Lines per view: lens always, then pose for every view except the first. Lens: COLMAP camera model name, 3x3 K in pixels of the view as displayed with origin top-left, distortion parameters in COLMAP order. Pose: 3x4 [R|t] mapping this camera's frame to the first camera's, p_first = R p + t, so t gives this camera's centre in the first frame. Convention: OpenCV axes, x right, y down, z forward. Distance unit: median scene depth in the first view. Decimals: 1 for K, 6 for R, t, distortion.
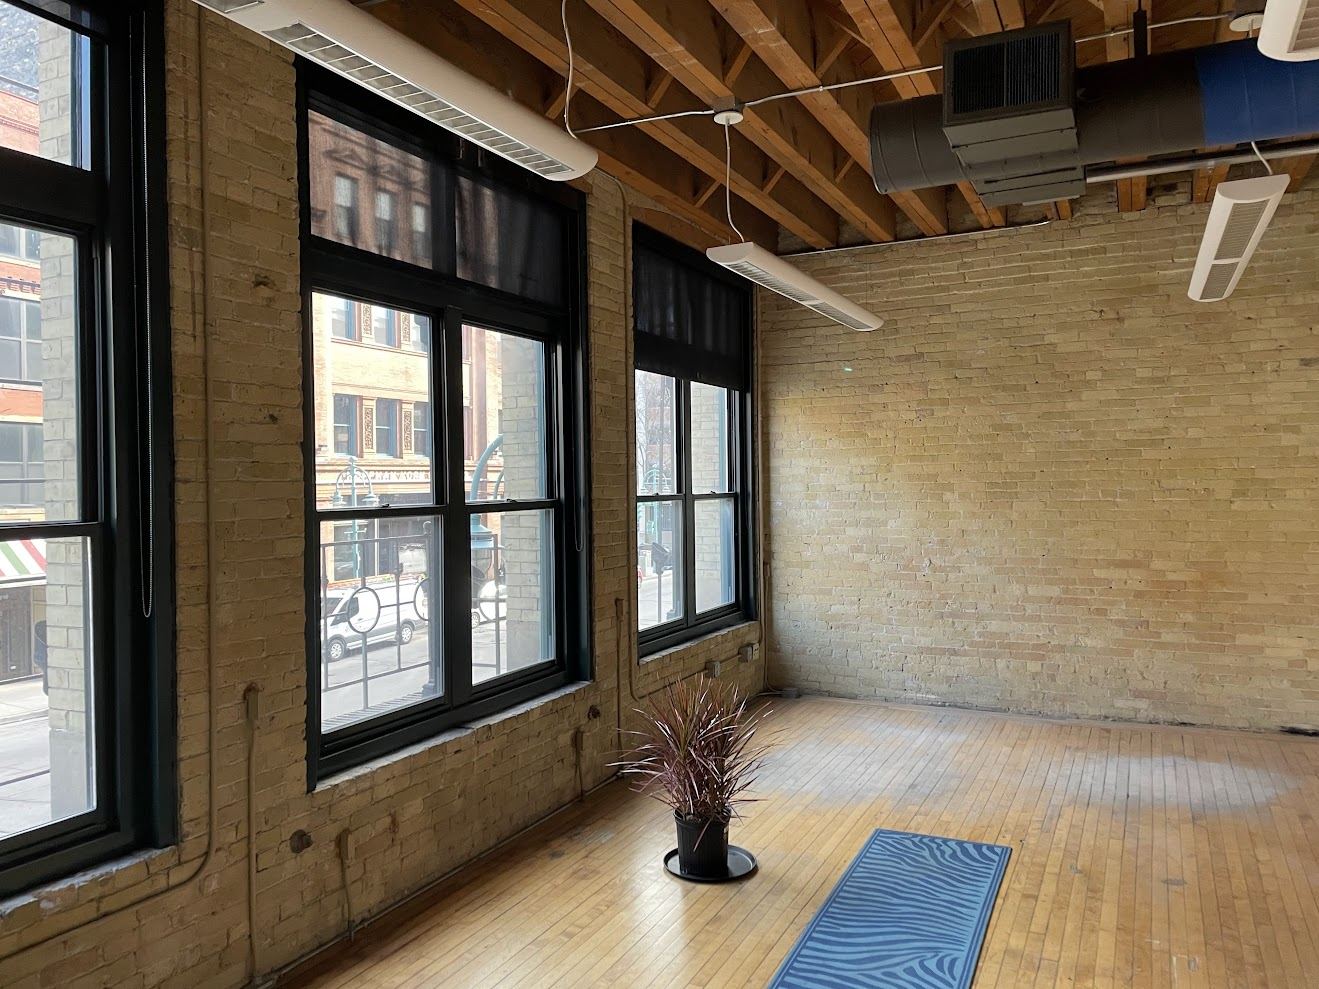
lens RADIAL K [[1010.7, 0, 691.6], [0, 1010.7, 483.9], [0, 0, 1]] dist [0.052823, -0.037879]
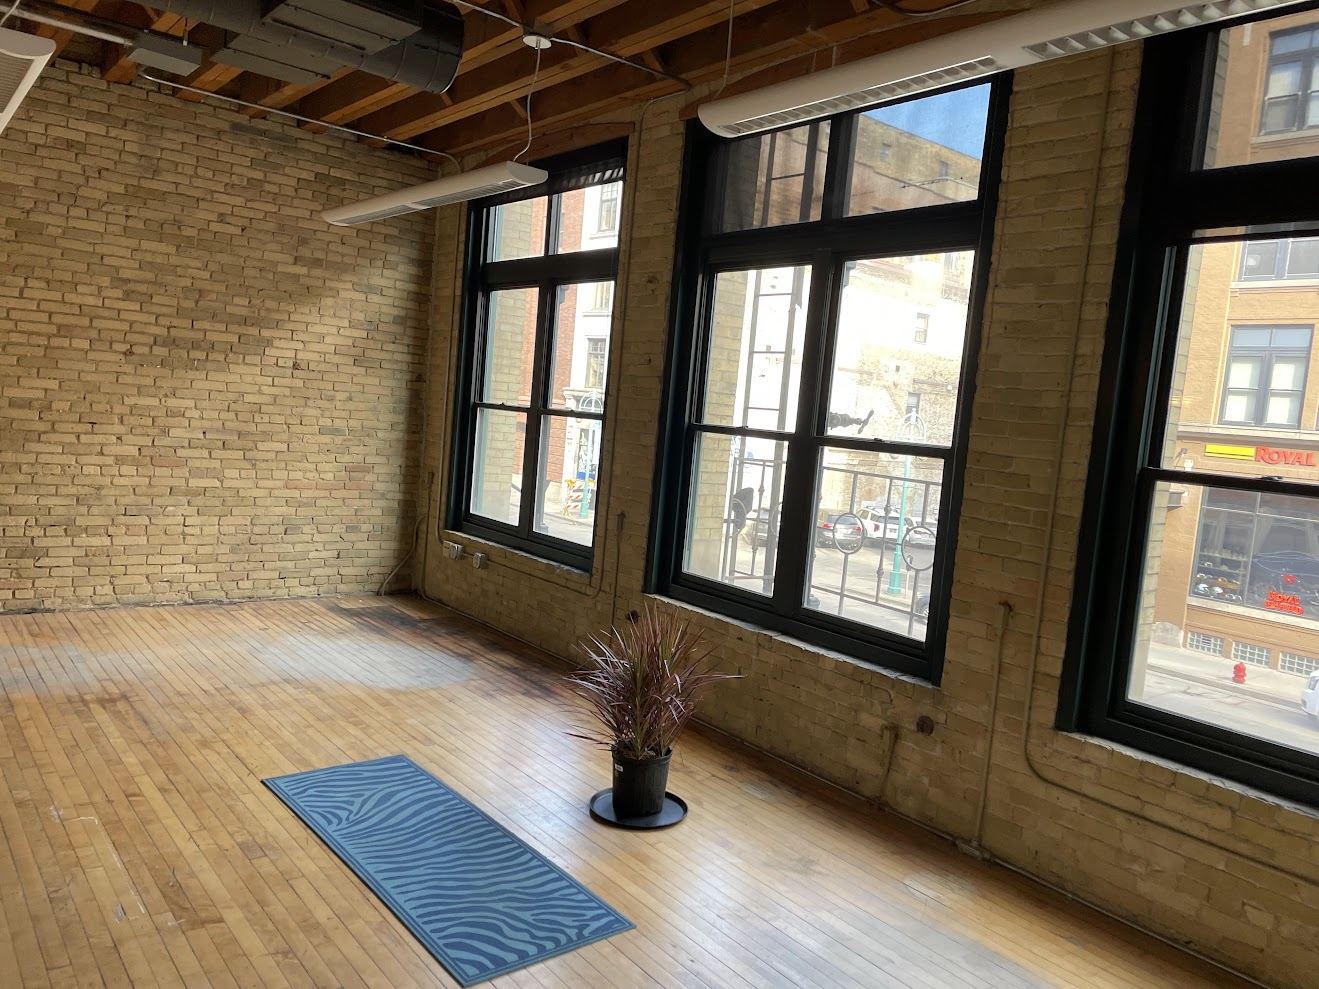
lens RADIAL K [[1010.7, 0, 657.4], [0, 1010.7, 490.5], [0, 0, 1]] dist [0.052823, -0.037879]
pose [[-0.469433, 0.040315, -0.882047, 0.874380], [-0.090815, 0.991455, 0.093647, -0.007909], [0.878286, 0.124064, -0.461760, 1.496195]]
